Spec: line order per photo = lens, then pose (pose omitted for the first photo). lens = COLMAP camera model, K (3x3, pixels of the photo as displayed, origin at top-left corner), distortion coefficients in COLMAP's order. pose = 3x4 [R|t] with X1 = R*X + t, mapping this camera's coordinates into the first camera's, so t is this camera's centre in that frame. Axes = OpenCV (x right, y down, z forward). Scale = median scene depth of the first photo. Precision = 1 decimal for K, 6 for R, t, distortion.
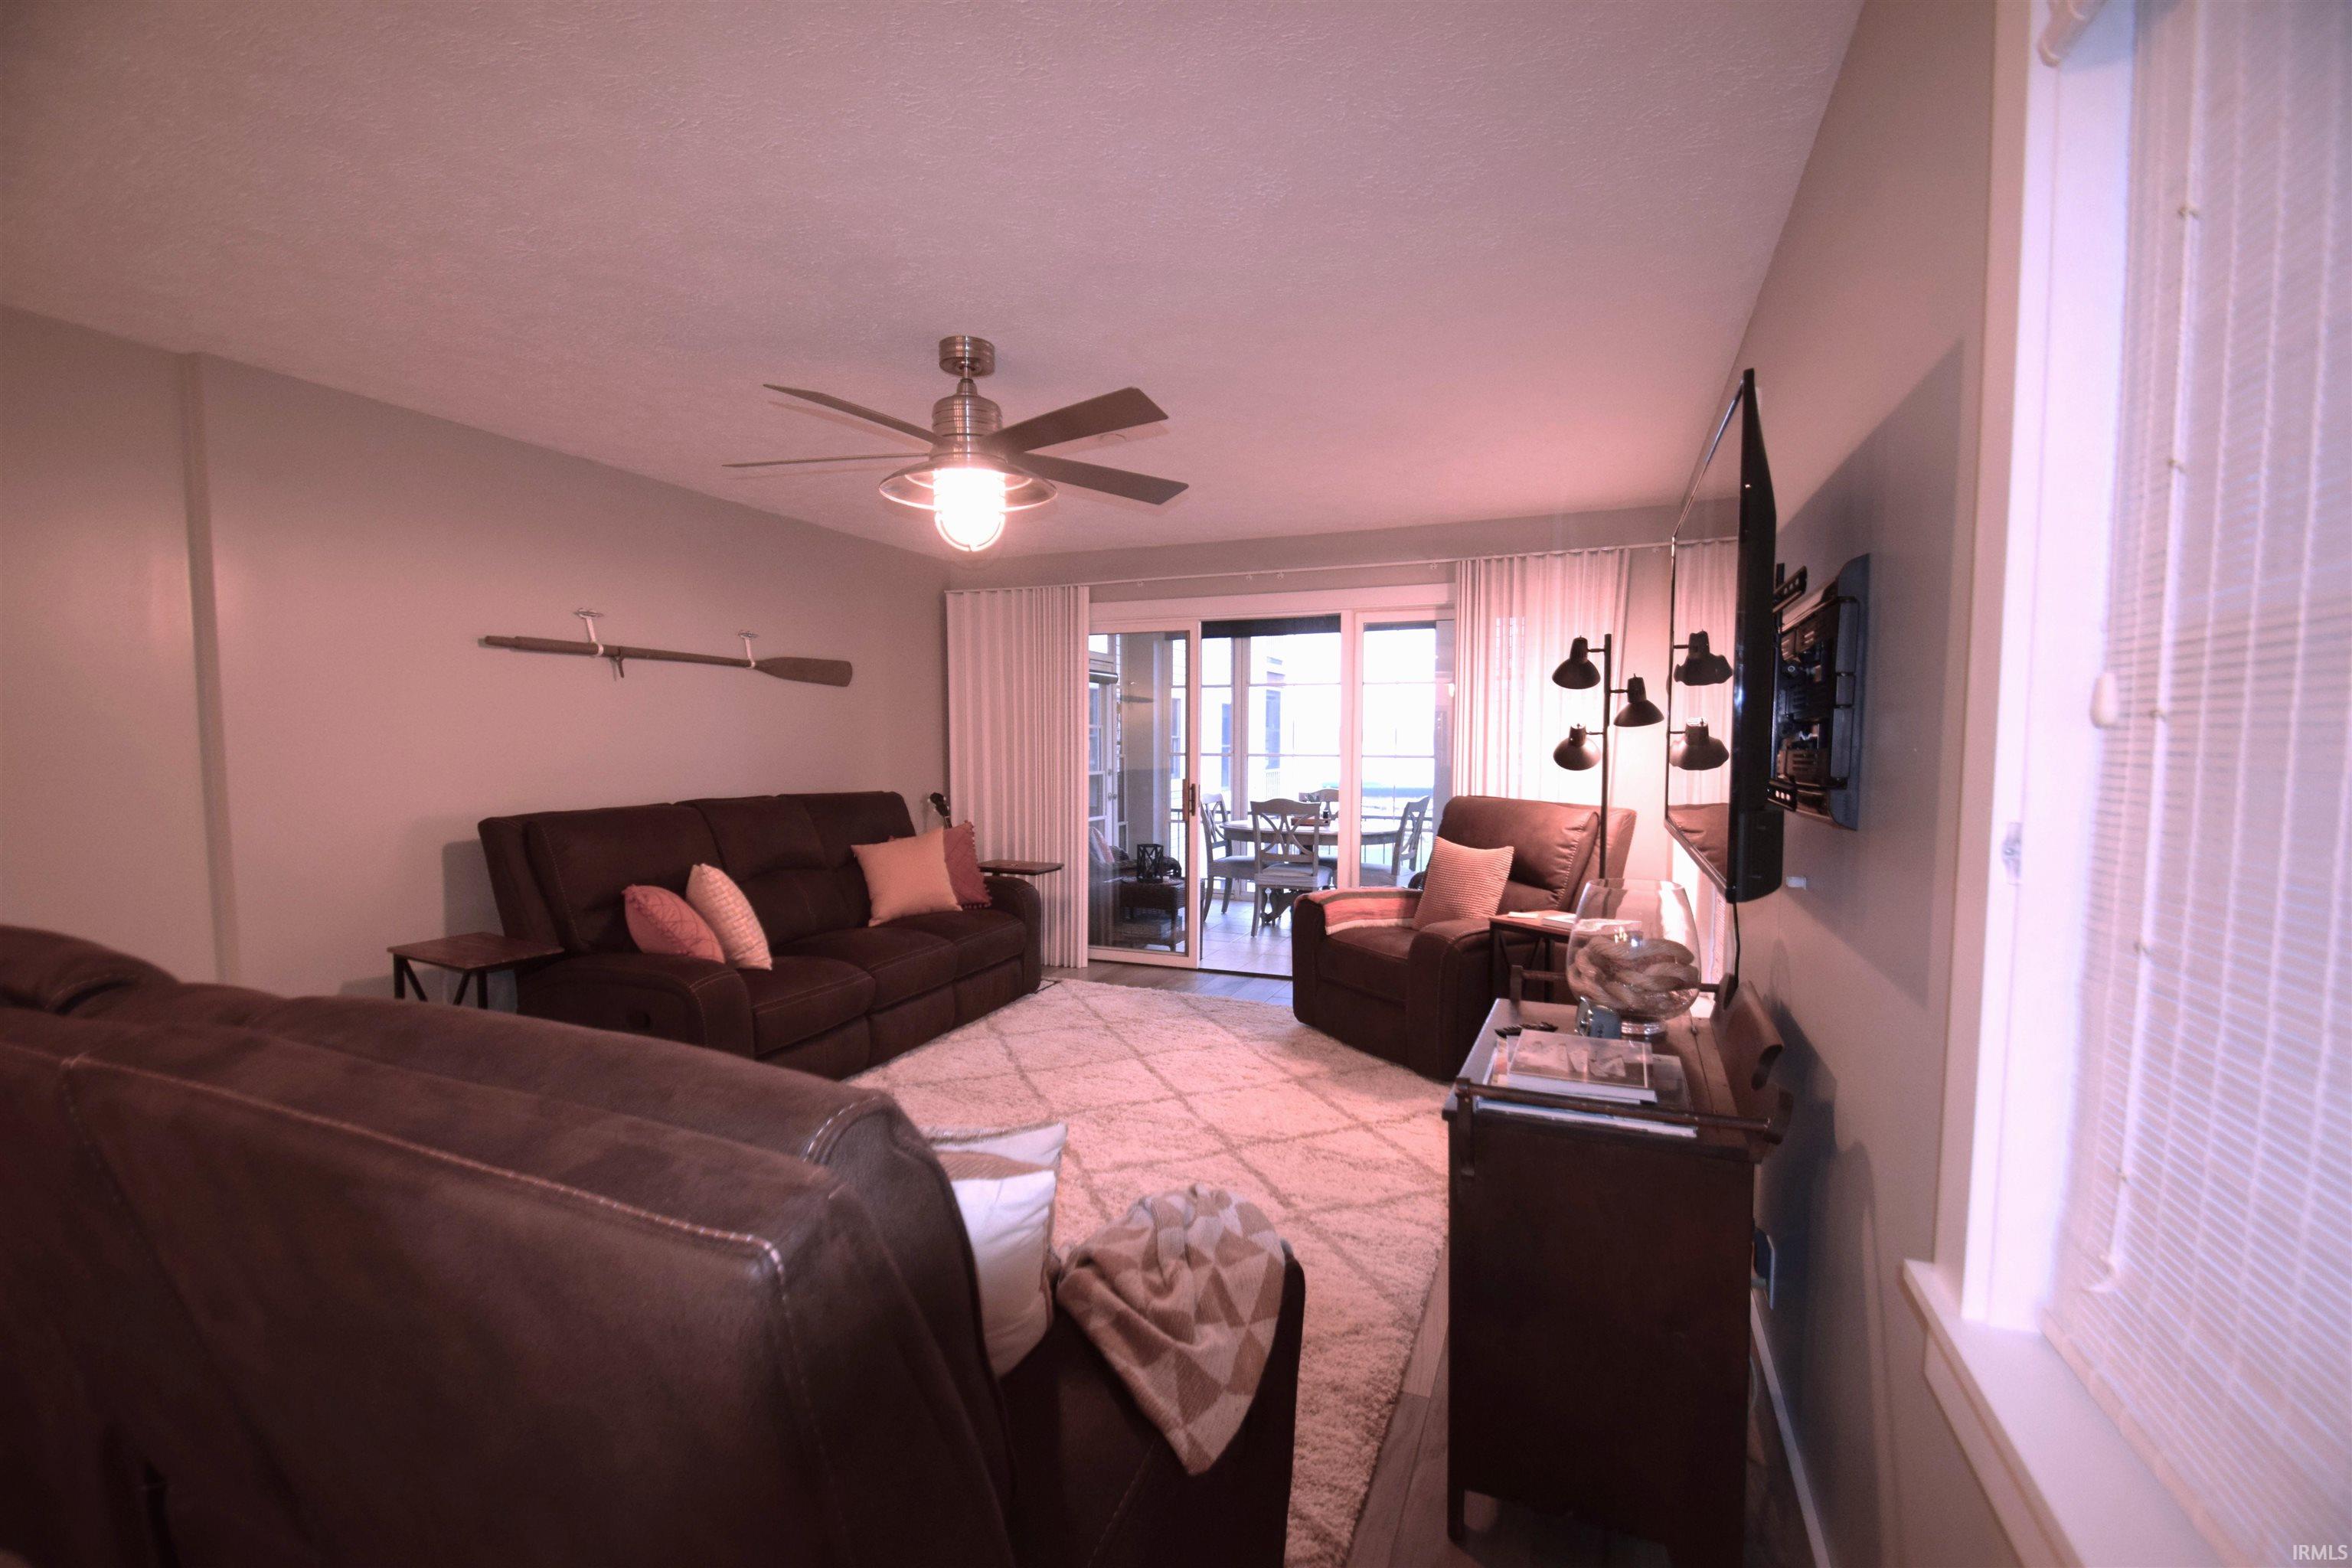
lens RADIAL K [[1027.0, 0, 1159.5], [0, 1027.0, 820.5], [0, 0, 1]] dist [-0.013147, -0.000560]
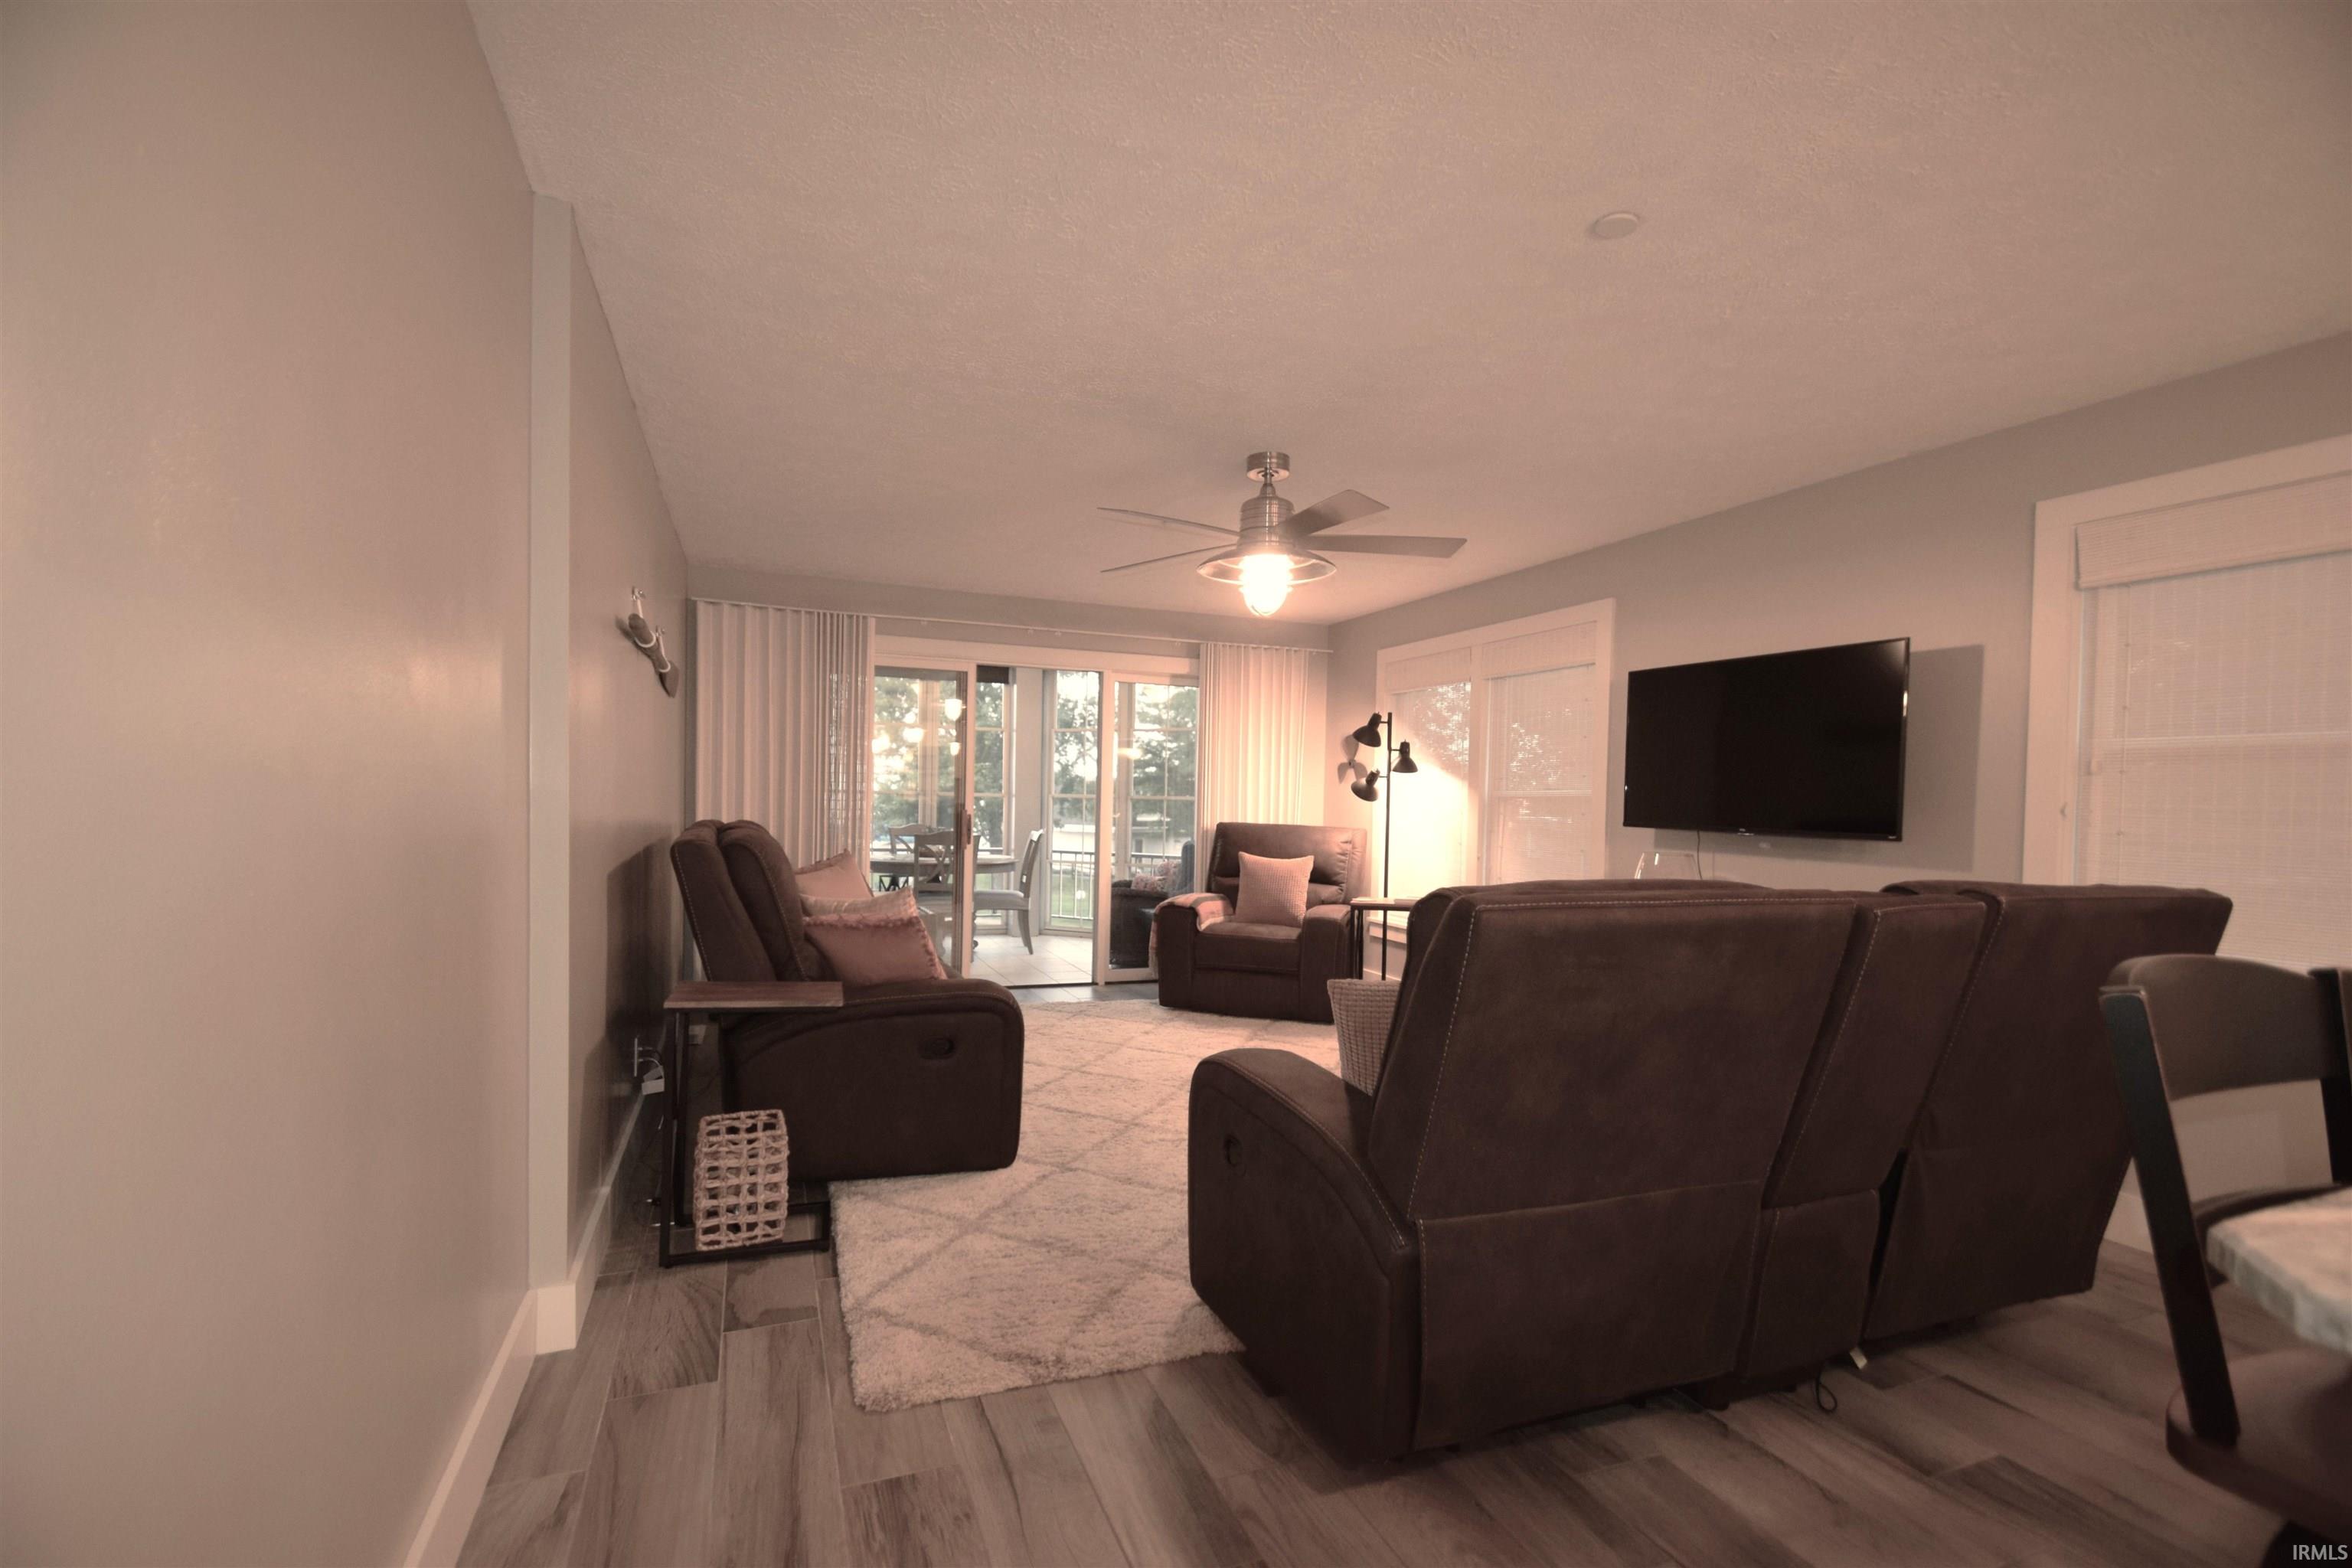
lens RADIAL K [[1027.0, 0, 1159.5], [0, 1027.0, 820.5], [0, 0, 1]] dist [-0.013147, -0.000560]
pose [[0.728544, 0.001133, 0.684998, -0.838205], [0.030734, 0.998938, -0.034340, 0.020098], [-0.684309, 0.046071, 0.727736, 0.130518]]
